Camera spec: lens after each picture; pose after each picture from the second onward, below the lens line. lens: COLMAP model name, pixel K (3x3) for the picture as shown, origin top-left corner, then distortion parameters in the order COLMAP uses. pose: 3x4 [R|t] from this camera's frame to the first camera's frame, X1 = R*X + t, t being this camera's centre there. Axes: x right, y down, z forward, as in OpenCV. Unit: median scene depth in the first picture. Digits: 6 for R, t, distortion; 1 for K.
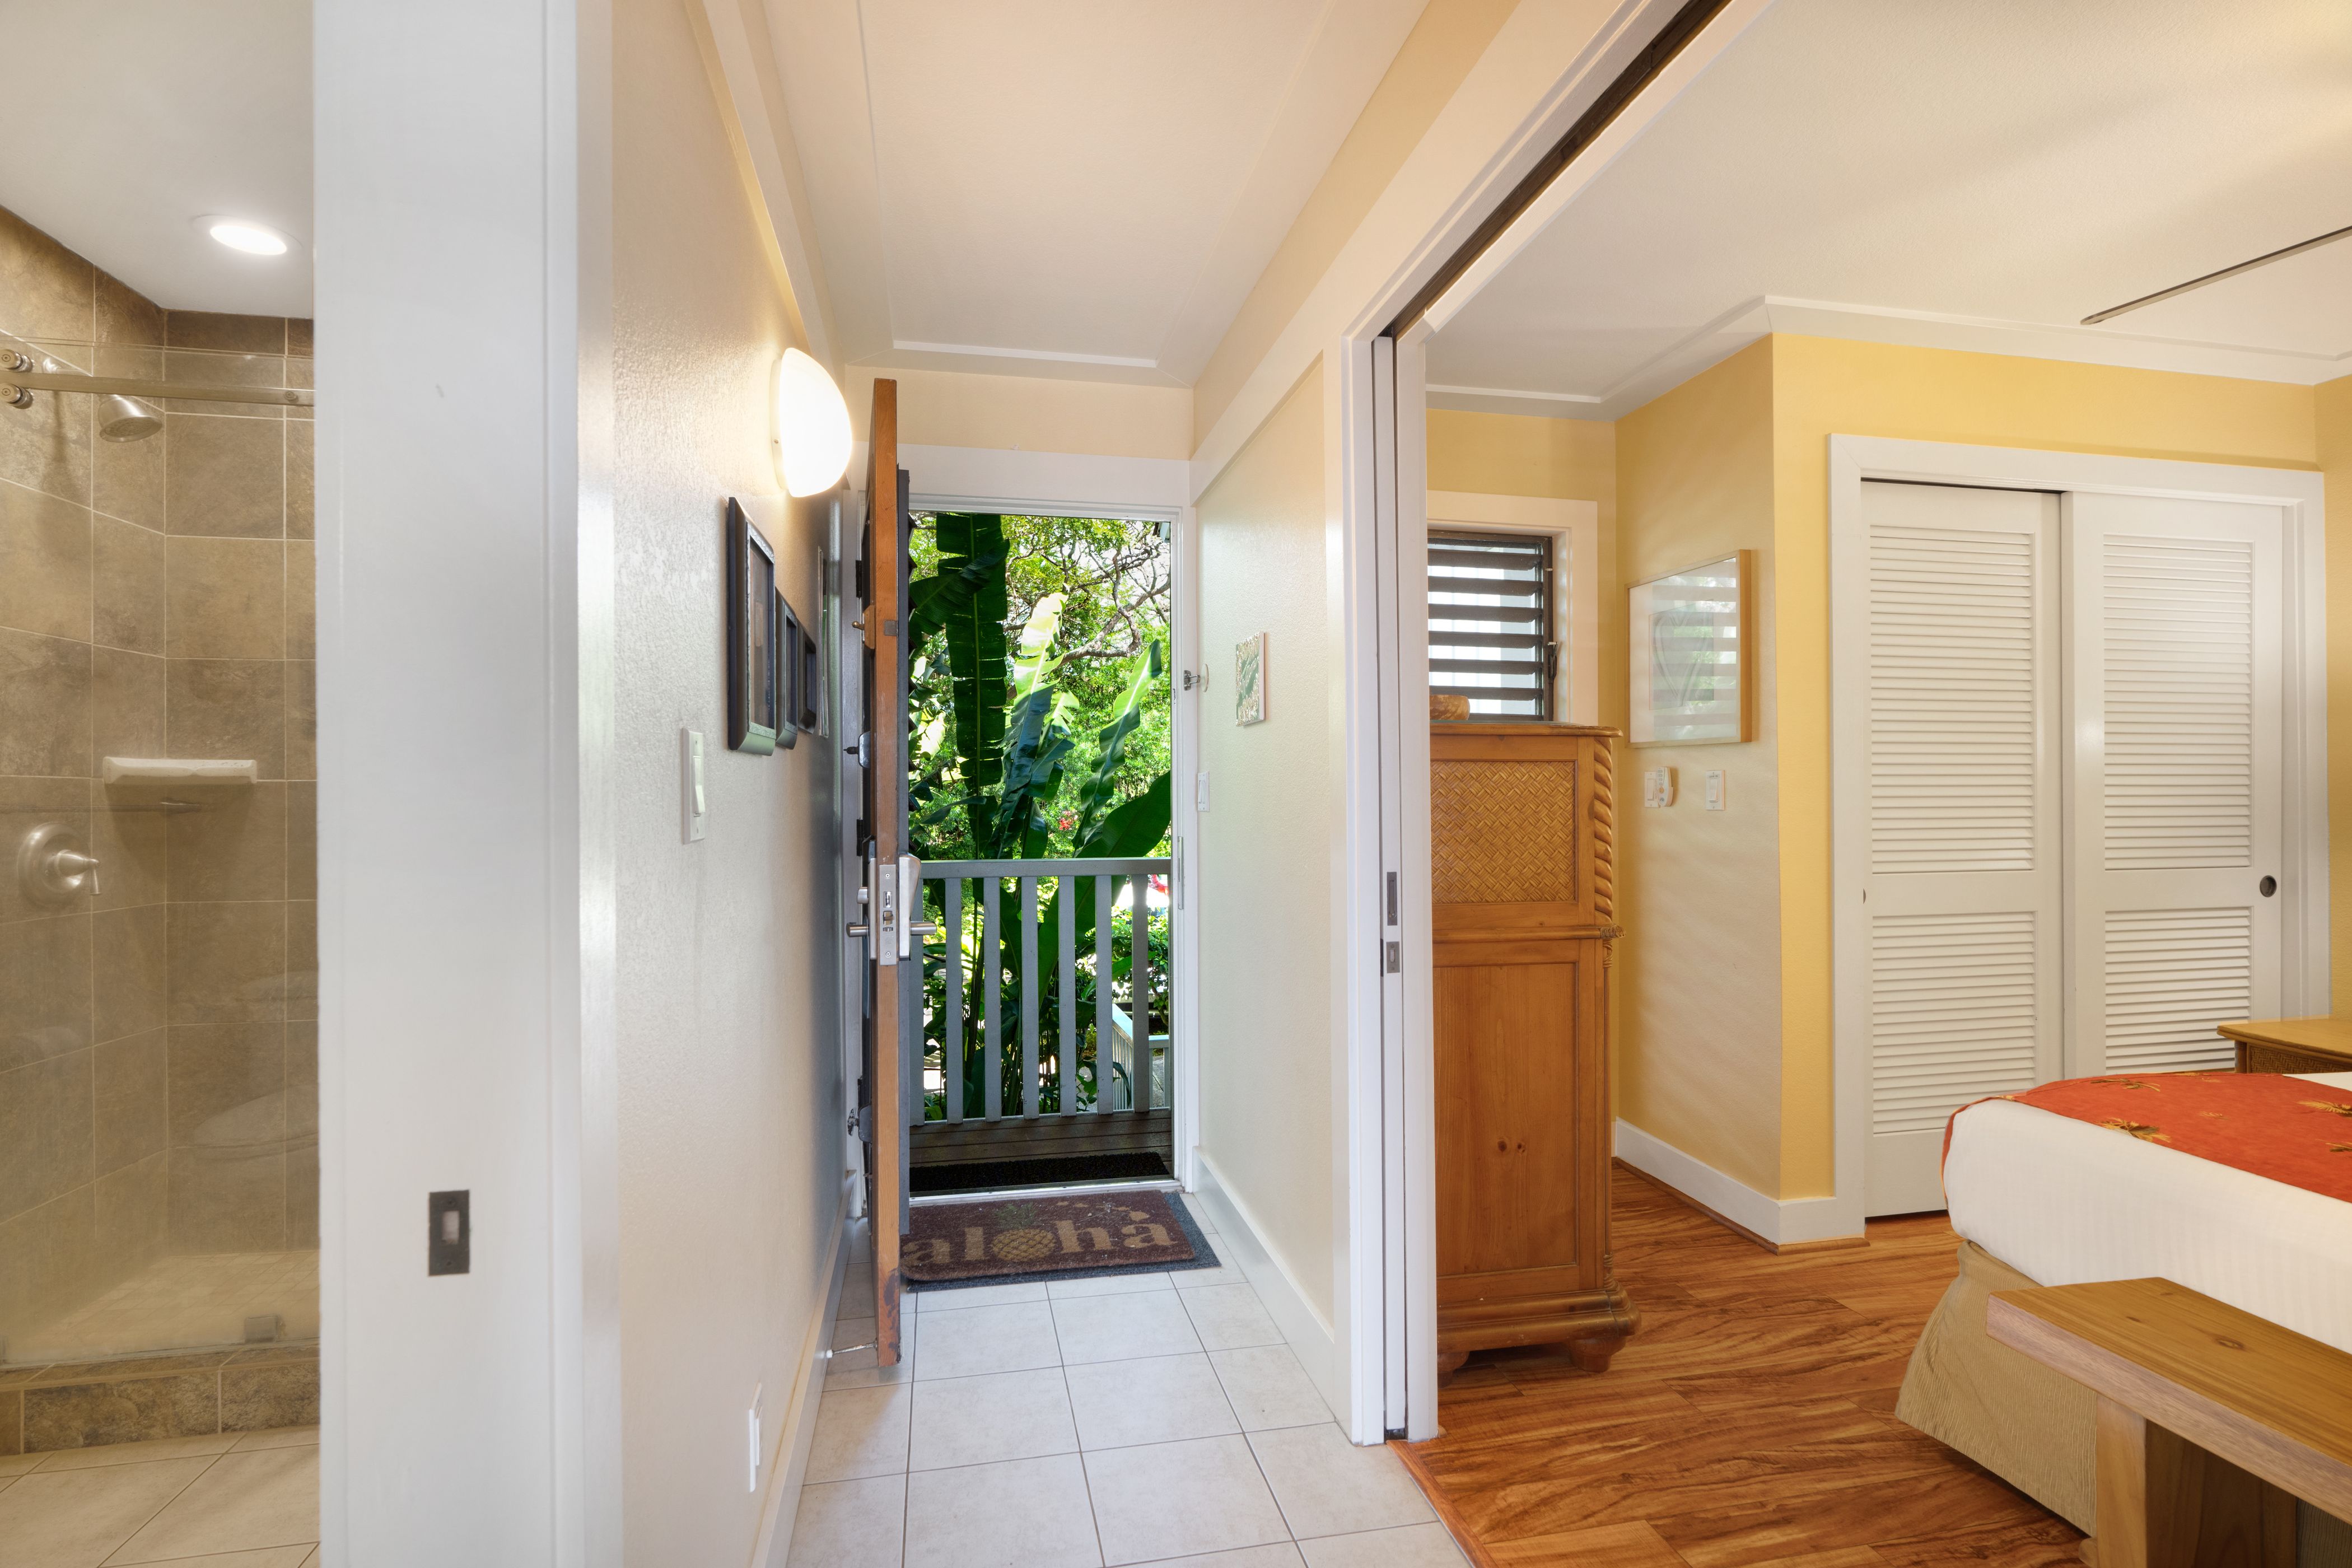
lens RADIAL K [[1093.5, 0, 1164.7], [0, 1093.5, 789.7], [0, 0, 1]] dist [-0.000489, 0.000168]
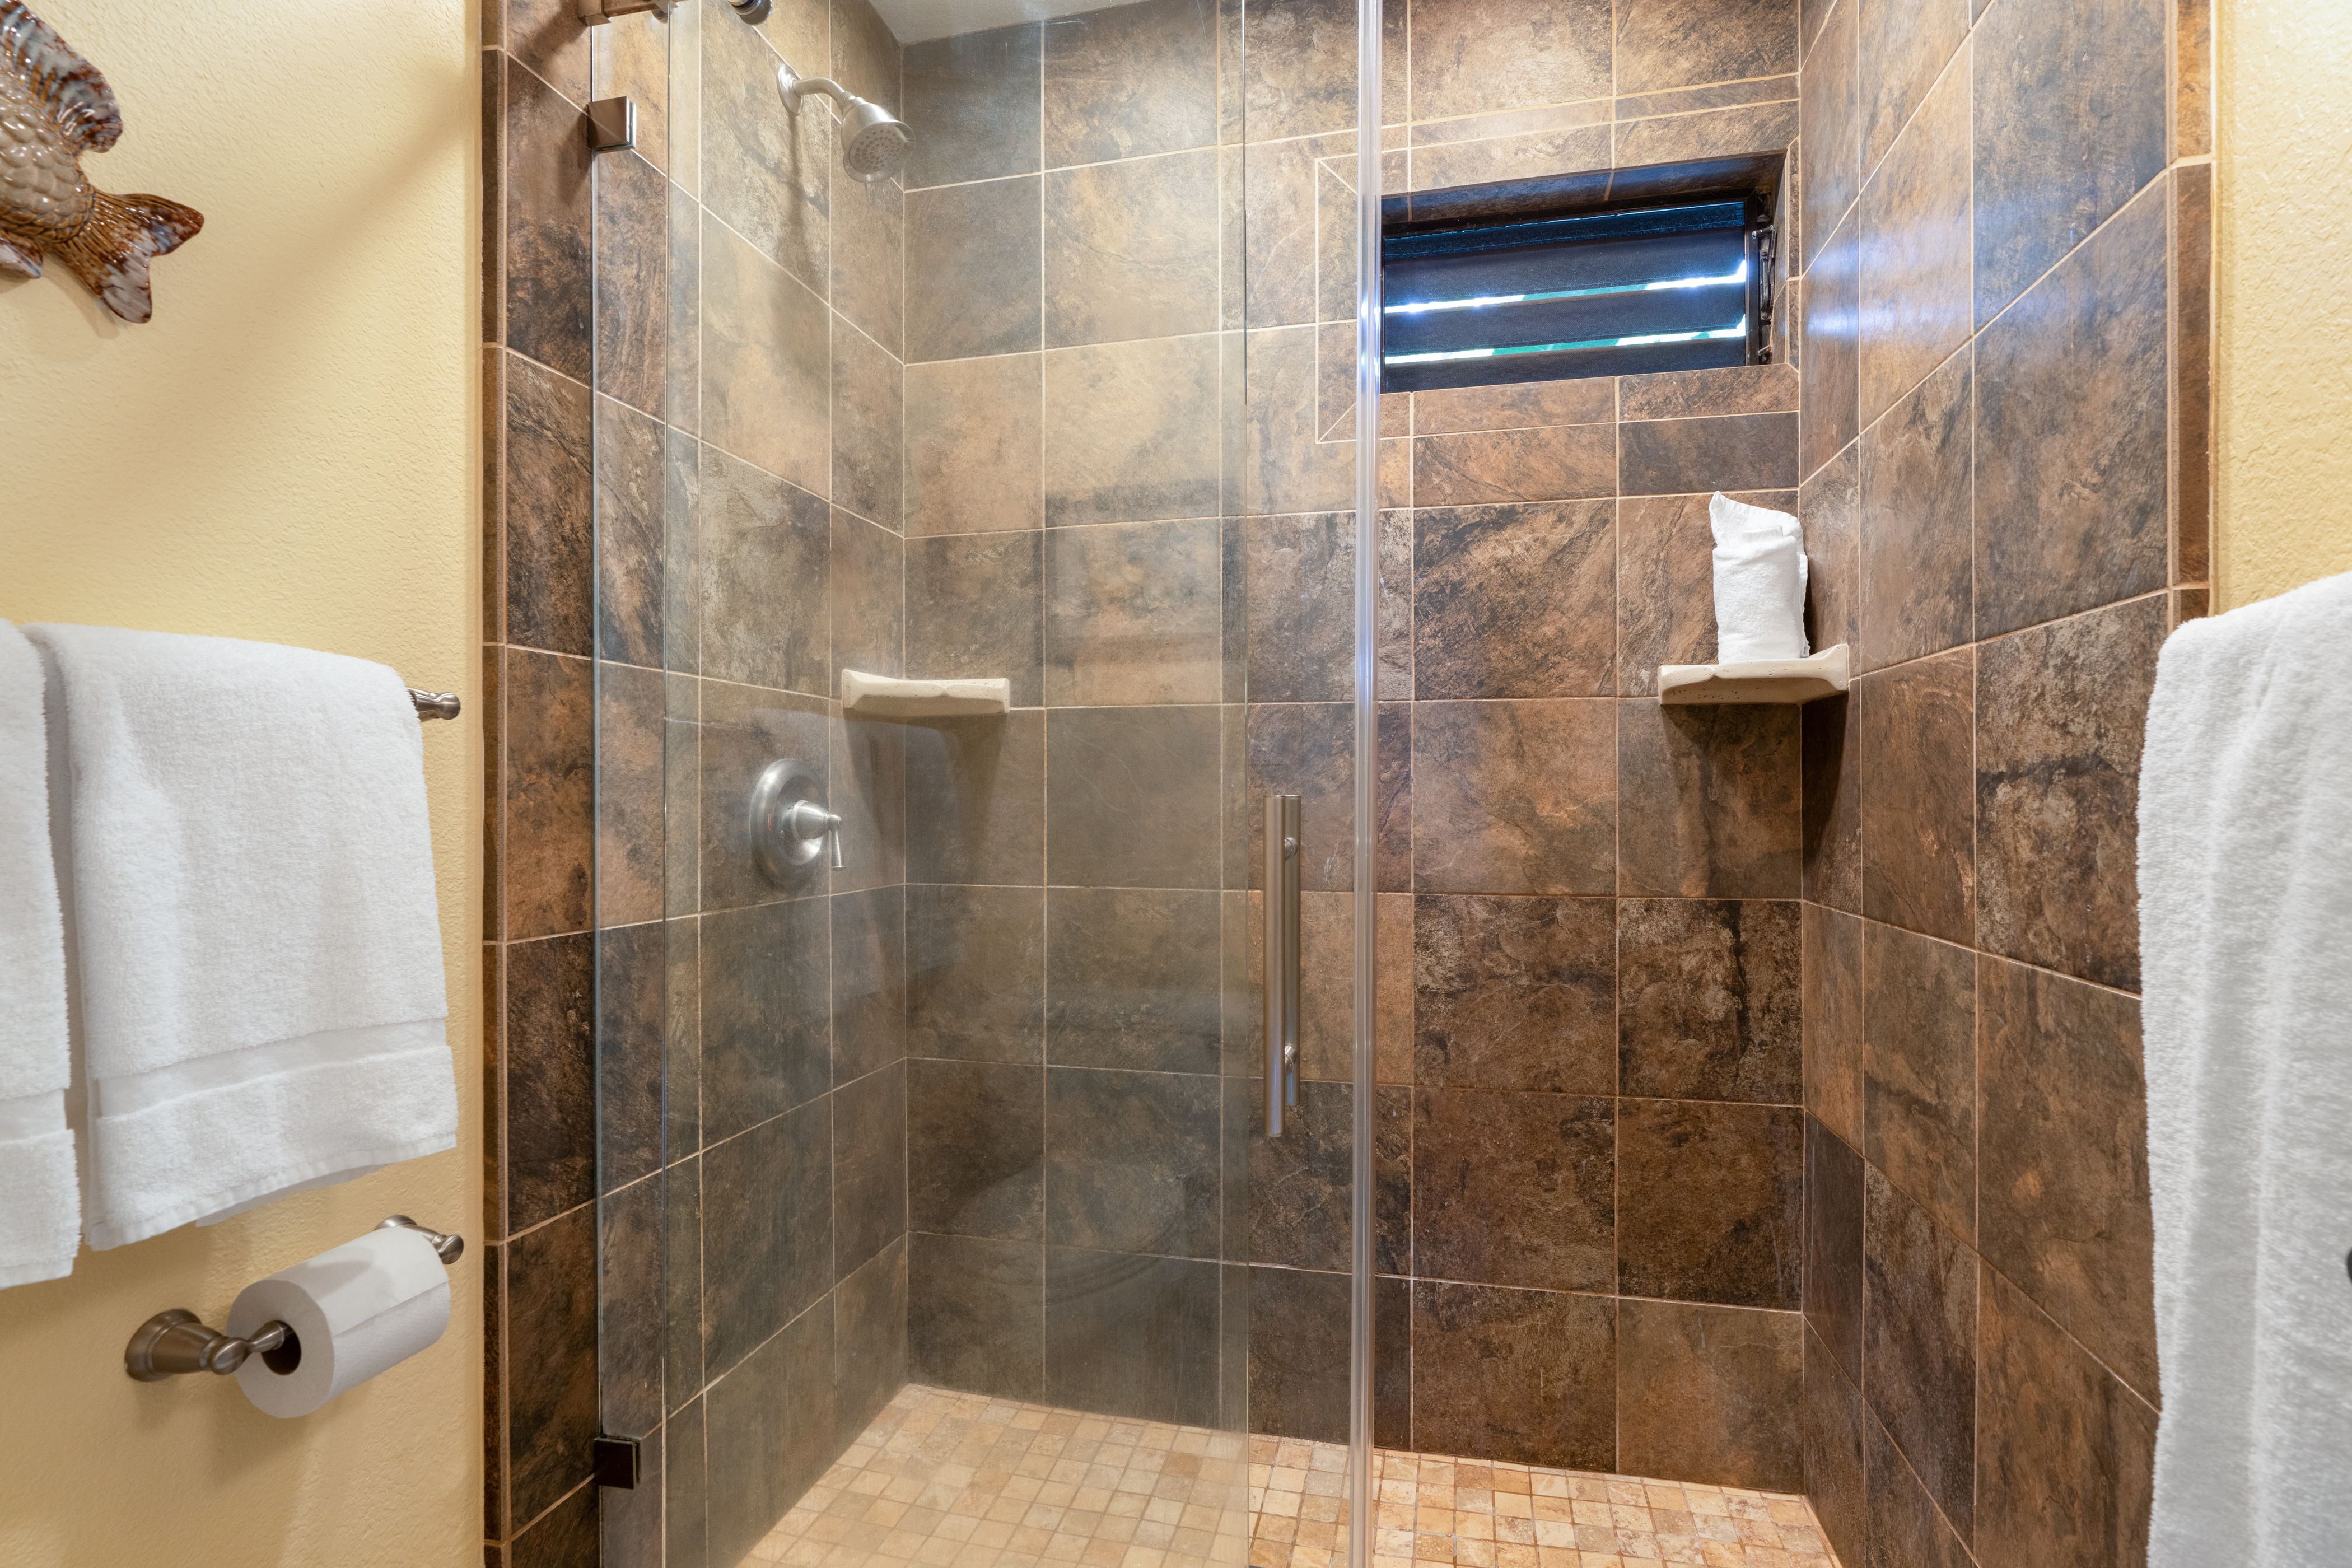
lens RADIAL K [[1081.1, 0, 1175.8], [0, 1081.1, 794.7], [0, 0, 1]] dist [-0.004143, 0.000813]
pose [[0.907944, 0.002342, -0.419085, -0.508962], [-0.000856, 0.999993, 0.003734, 0.047572], [0.419090, -0.003032, 0.907939, 0.483783]]
